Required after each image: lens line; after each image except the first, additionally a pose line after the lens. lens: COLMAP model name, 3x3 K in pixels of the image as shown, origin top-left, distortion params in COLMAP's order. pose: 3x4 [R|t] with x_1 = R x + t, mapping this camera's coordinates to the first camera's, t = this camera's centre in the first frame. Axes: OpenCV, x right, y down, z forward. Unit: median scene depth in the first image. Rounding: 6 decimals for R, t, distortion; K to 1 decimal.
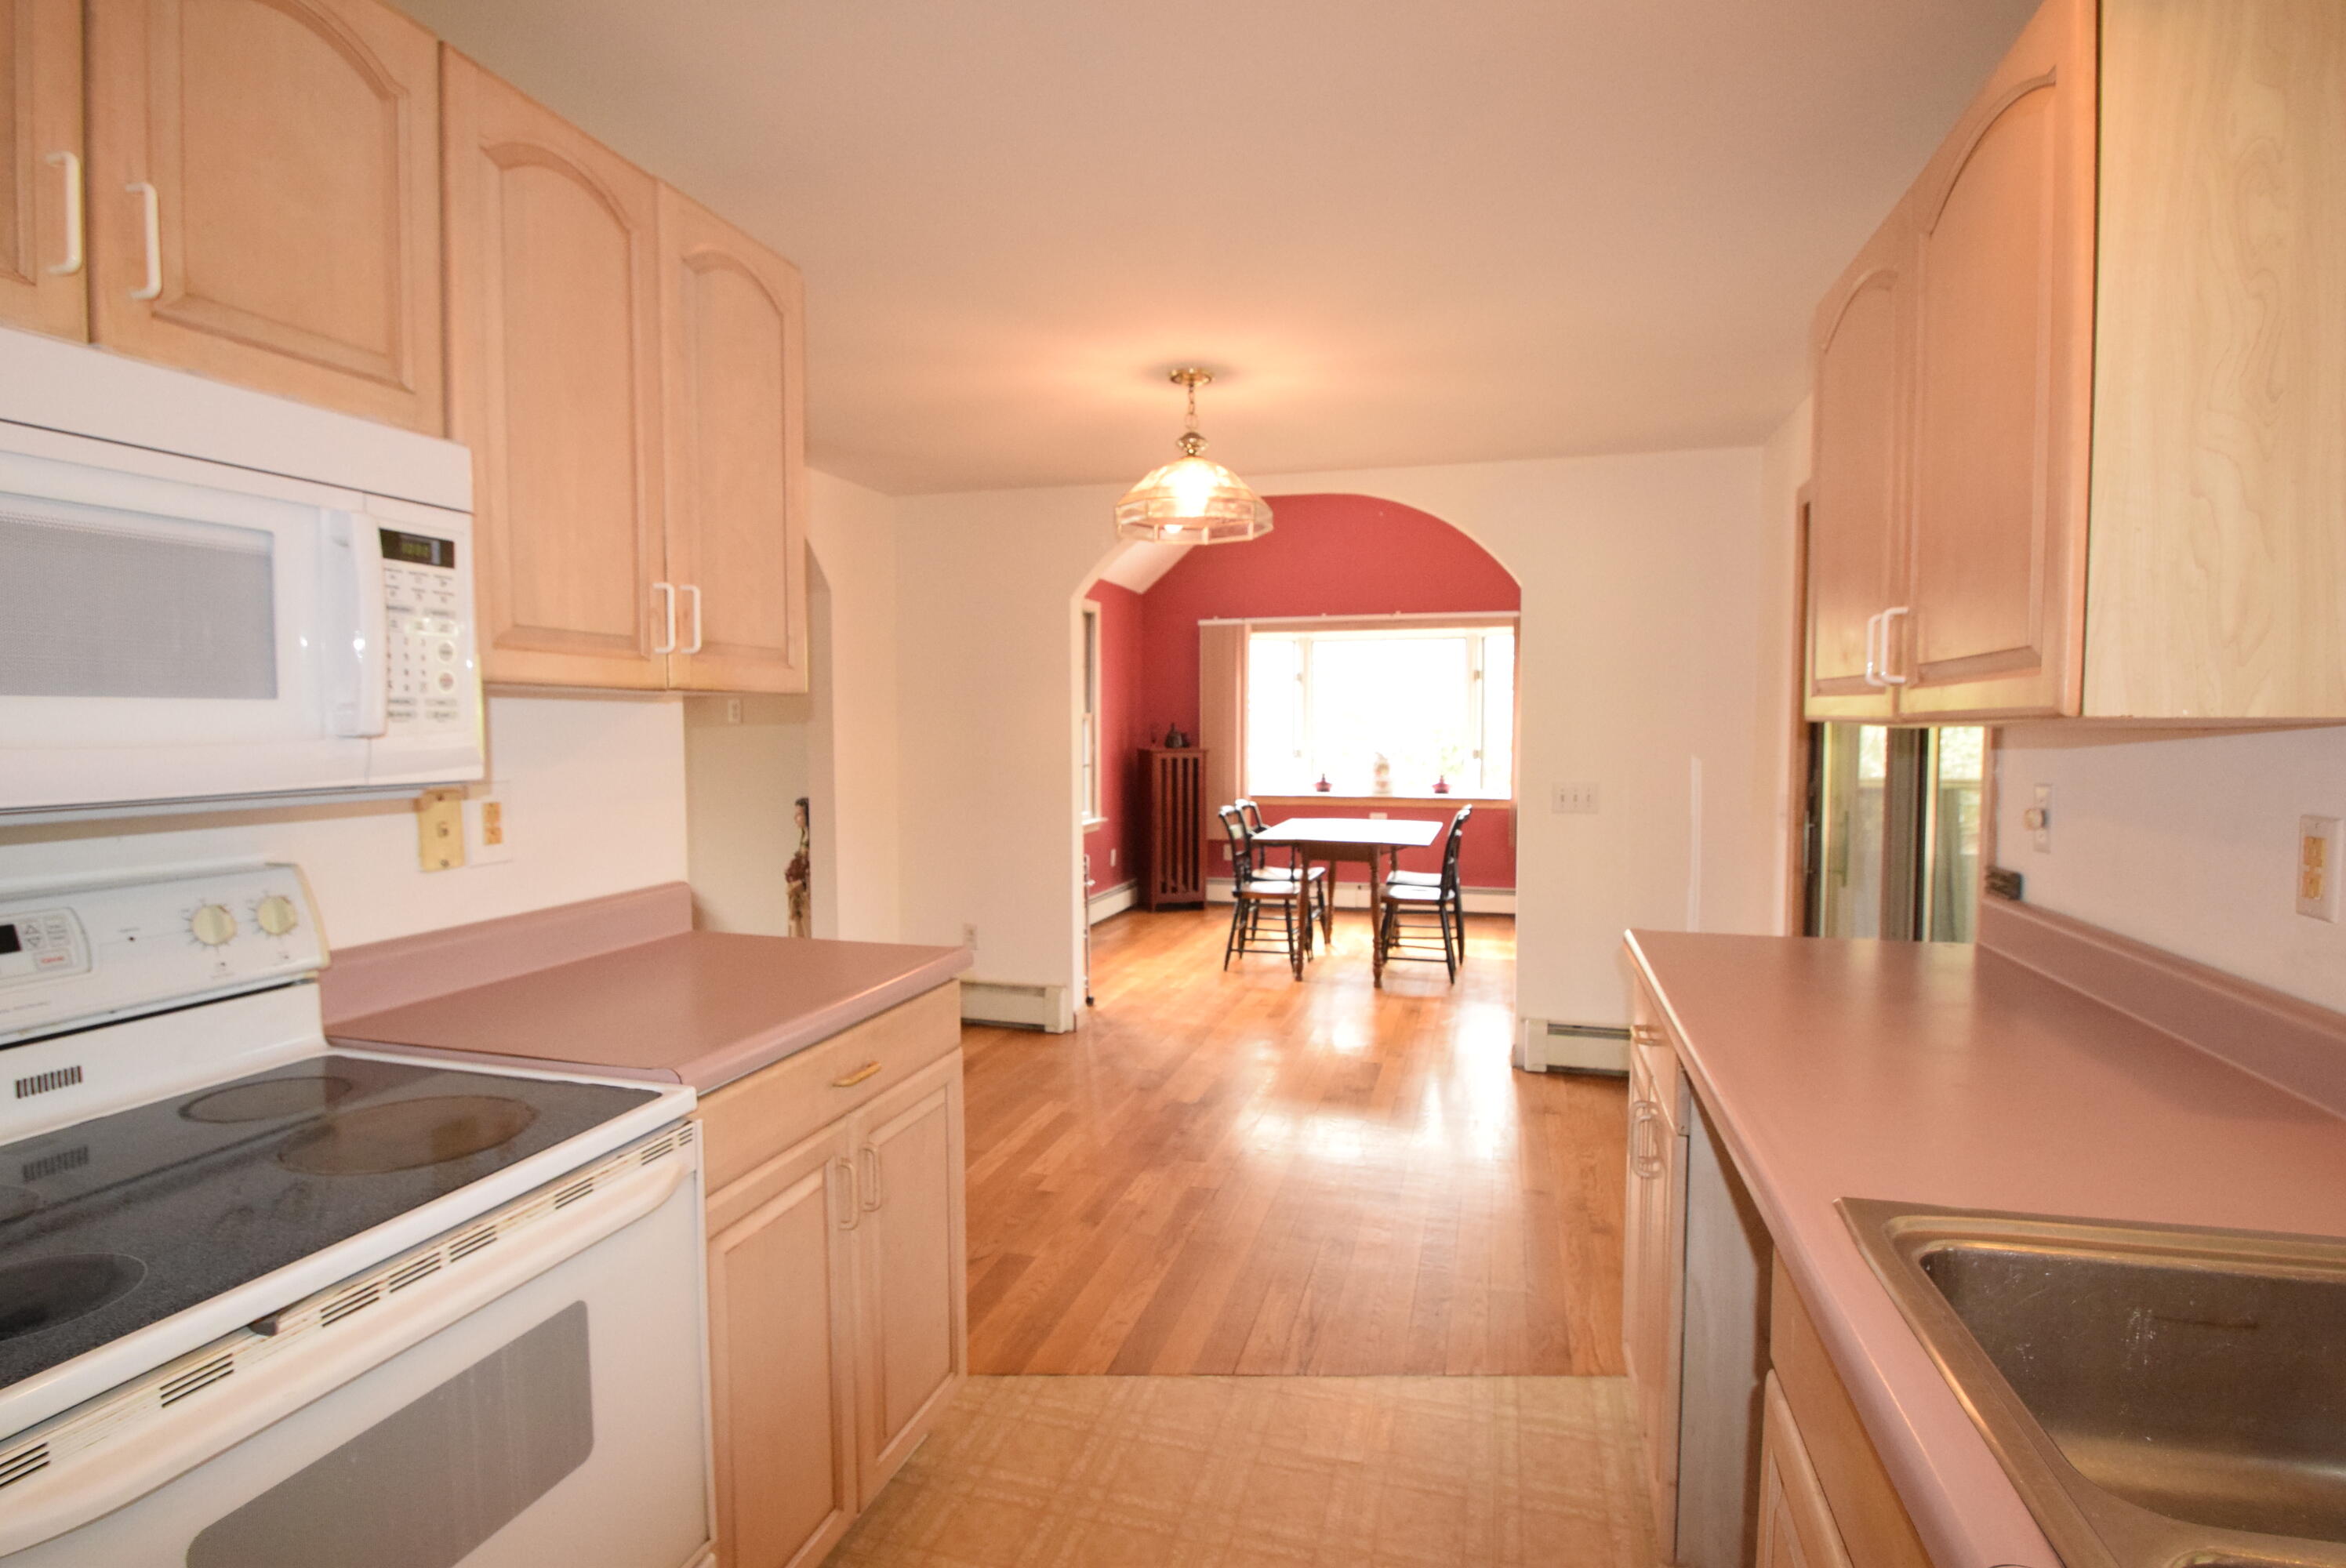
lens RADIAL K [[1190.4, 0, 1163.1], [0, 1190.4, 802.0], [0, 0, 1]] dist [-0.001785, -0.000411]
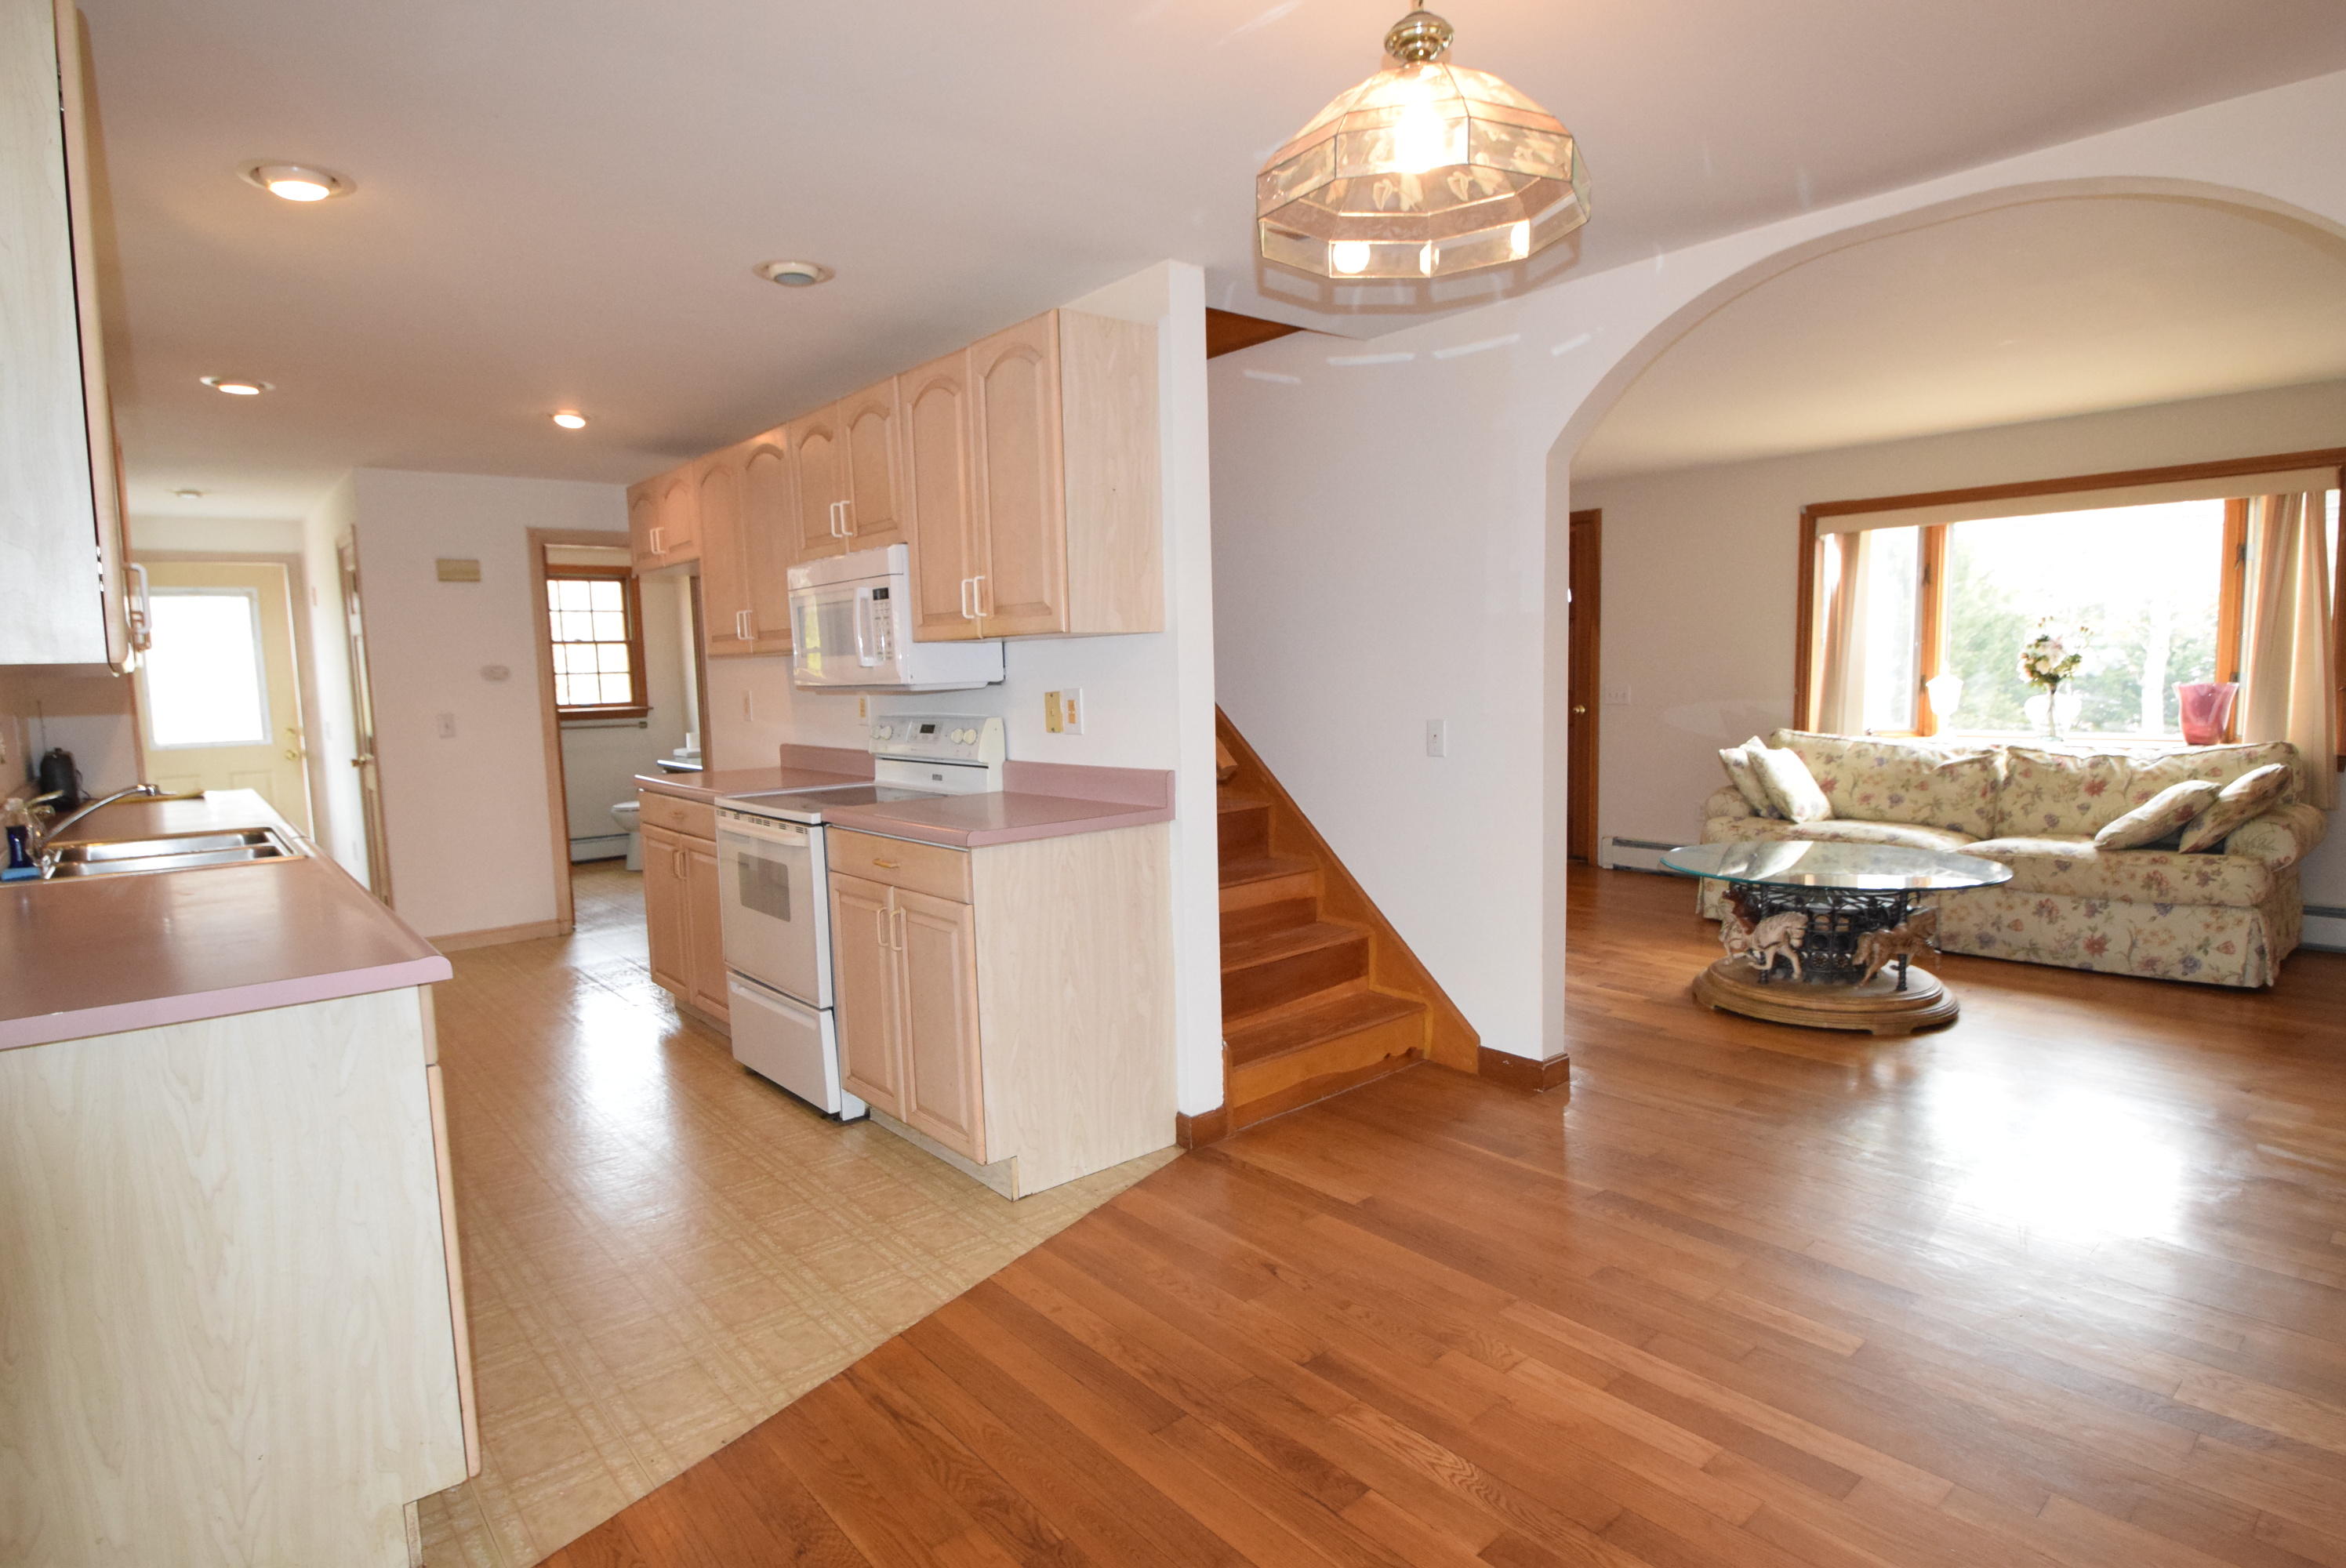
lens RADIAL K [[1236.1, 0, 1129.4], [0, 1236.1, 786.2], [0, 0, 1]] dist [0.037057, -0.018684]
pose [[-0.566996, 0.101367, -0.817459, 0.743105], [-0.024858, 0.989842, 0.139985, -0.107717], [0.823345, 0.099692, -0.558717, 1.694549]]
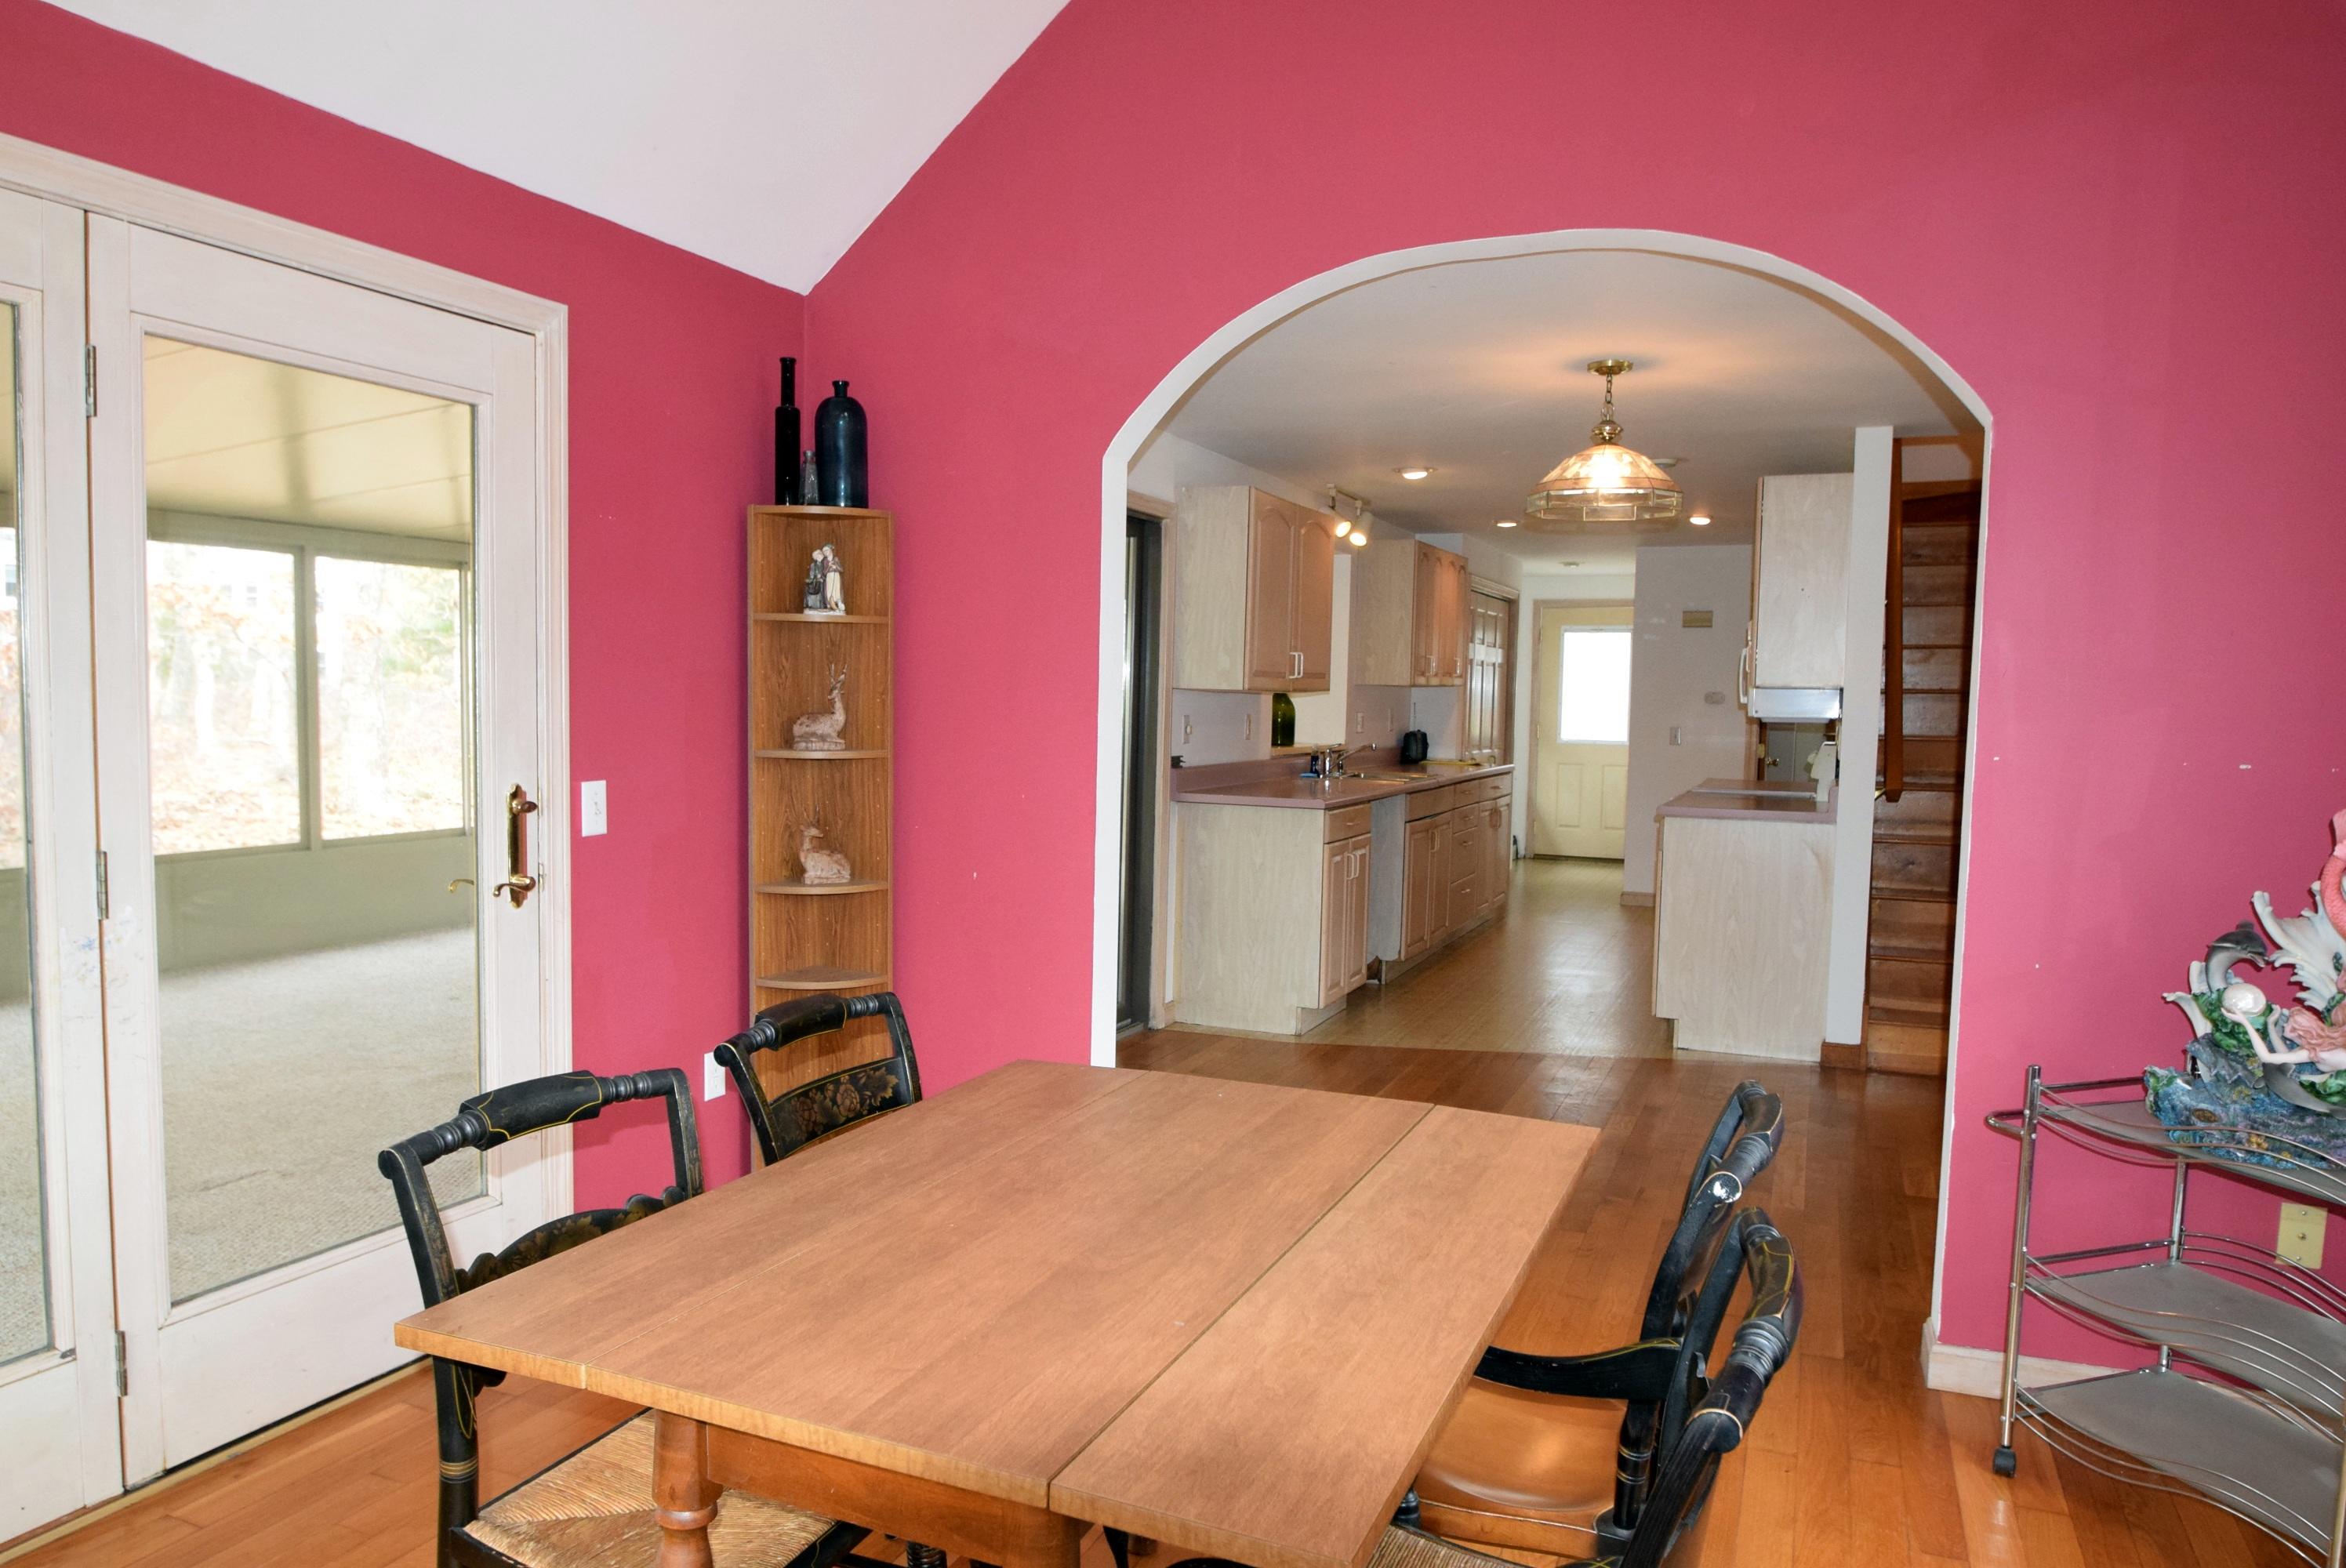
lens RADIAL K [[1547.8, 0, 1173.0], [0, 1547.8, 784.0], [0, 0, 1]] dist [-0.066349, -0.000313]
pose [[-0.992443, -0.022808, 0.120565, 0.319743], [-0.007441, 0.991951, 0.126407, -0.223458], [-0.122478, 0.124554, -0.984624, 3.367859]]
